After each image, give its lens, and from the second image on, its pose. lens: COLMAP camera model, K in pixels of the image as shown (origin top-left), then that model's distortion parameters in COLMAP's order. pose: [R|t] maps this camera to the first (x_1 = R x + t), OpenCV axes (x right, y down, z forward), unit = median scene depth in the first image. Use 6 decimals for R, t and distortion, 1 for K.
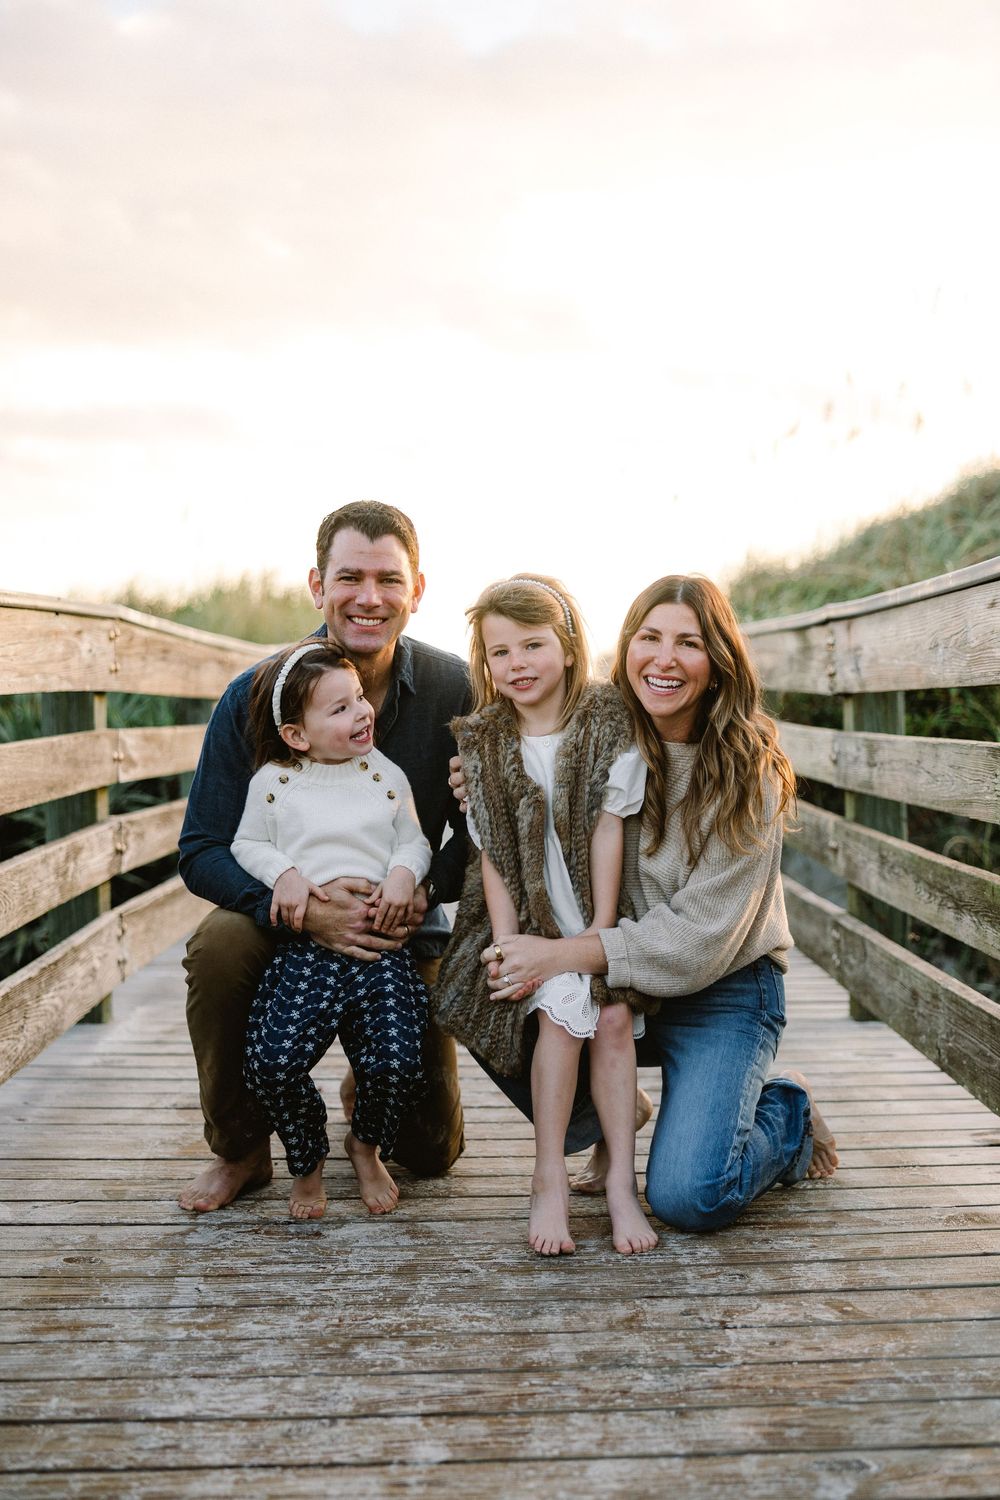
lens RADIAL K [[2162.9, 0, 509.1], [0, 2162.9, 756.7], [0, 0, 1]] dist [0.010221, 0.000000]
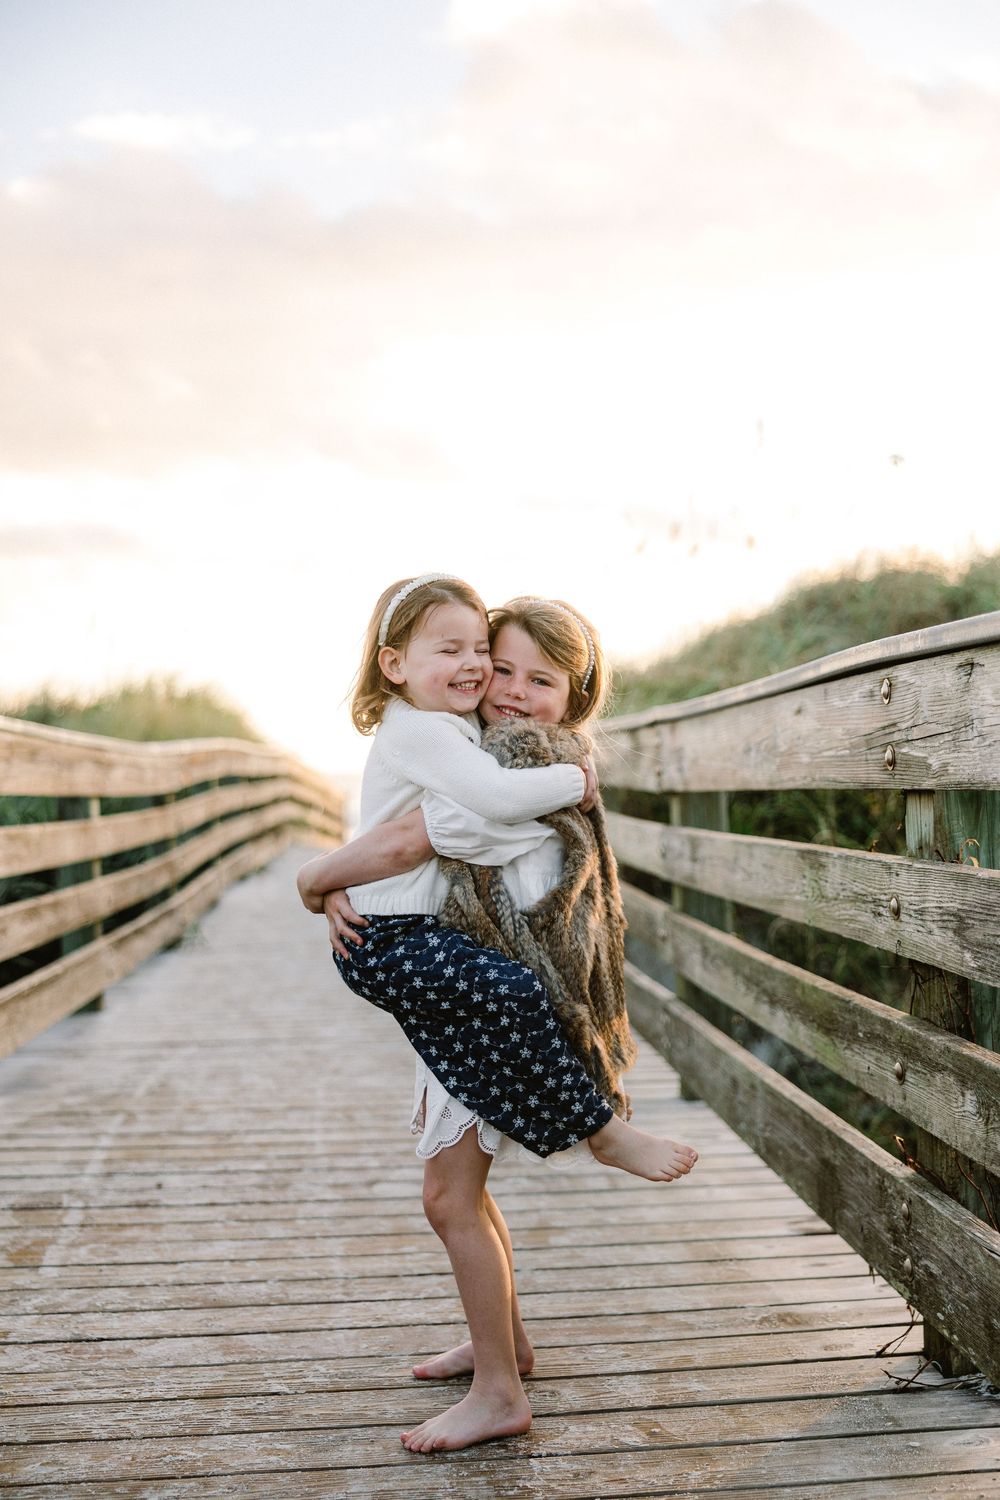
lens RADIAL K [[1889.6, 0, 531.7], [0, 1889.6, 759.3], [0, 0, 1]] dist [0.005492, 0.000000]
pose [[0.997863, -0.005623, 0.065101, 0.037097], [0.008141, 0.999226, -0.038482, -0.013638], [-0.064835, 0.038930, 0.997136, 0.109039]]
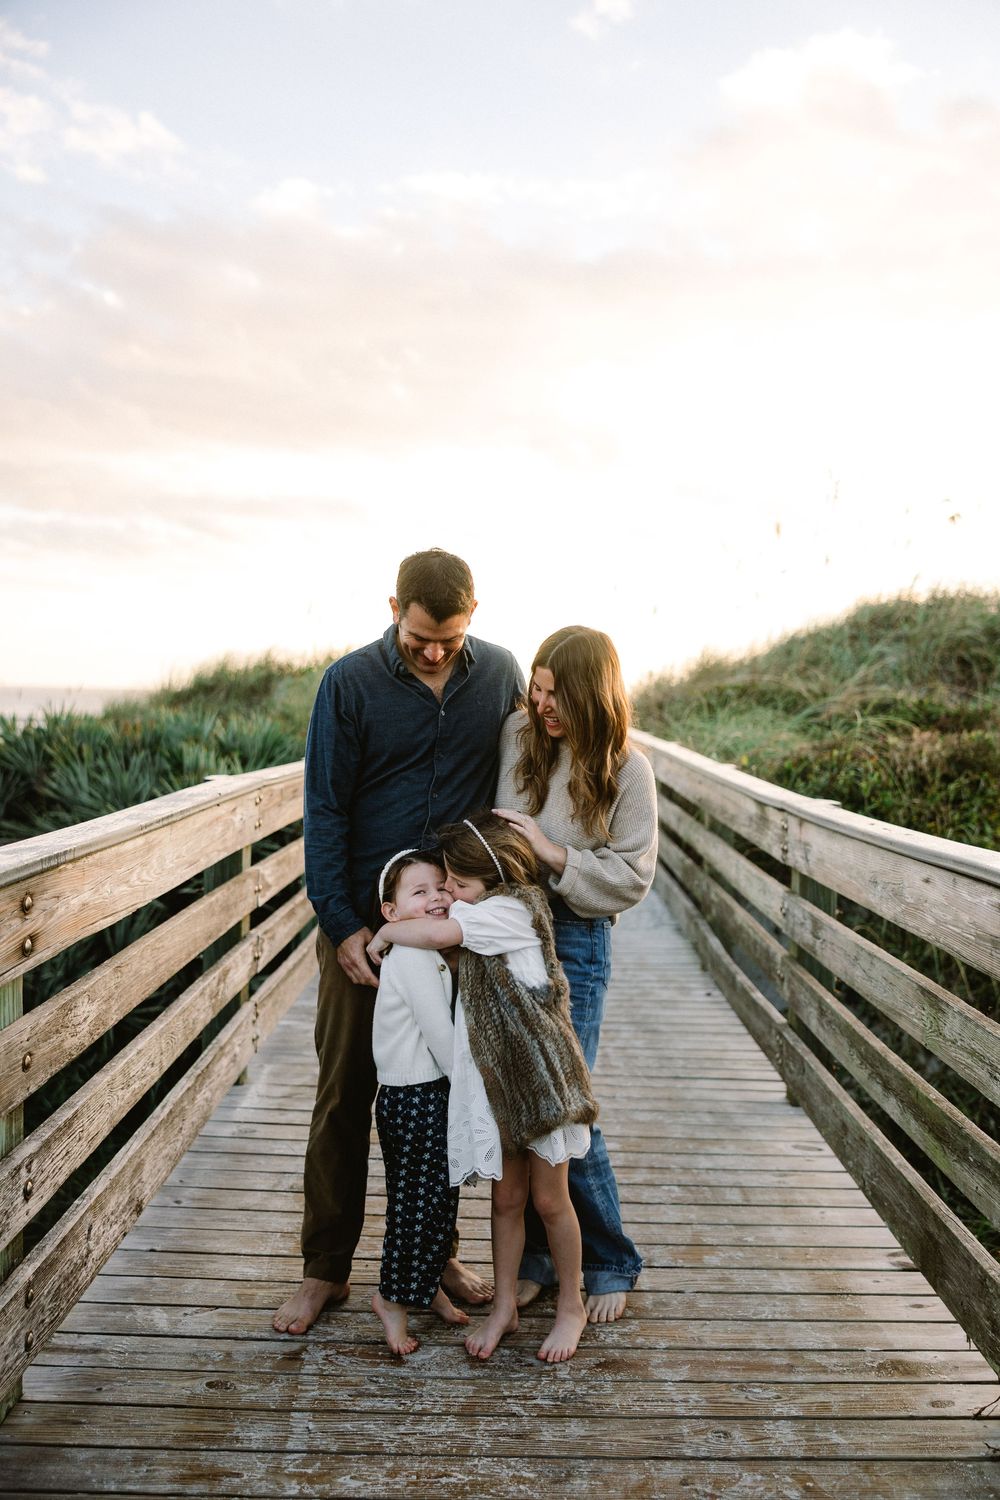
lens RADIAL K [[1485.8, 0, 509.8], [0, 1485.8, 744.1], [0, 0, 1]] dist [0.007288, 0.000000]
pose [[0.999153, 0.040586, -0.006837, -0.027853], [-0.040501, 0.999106, 0.012121, -0.153605], [0.007323, -0.011833, 0.999903, 0.092246]]
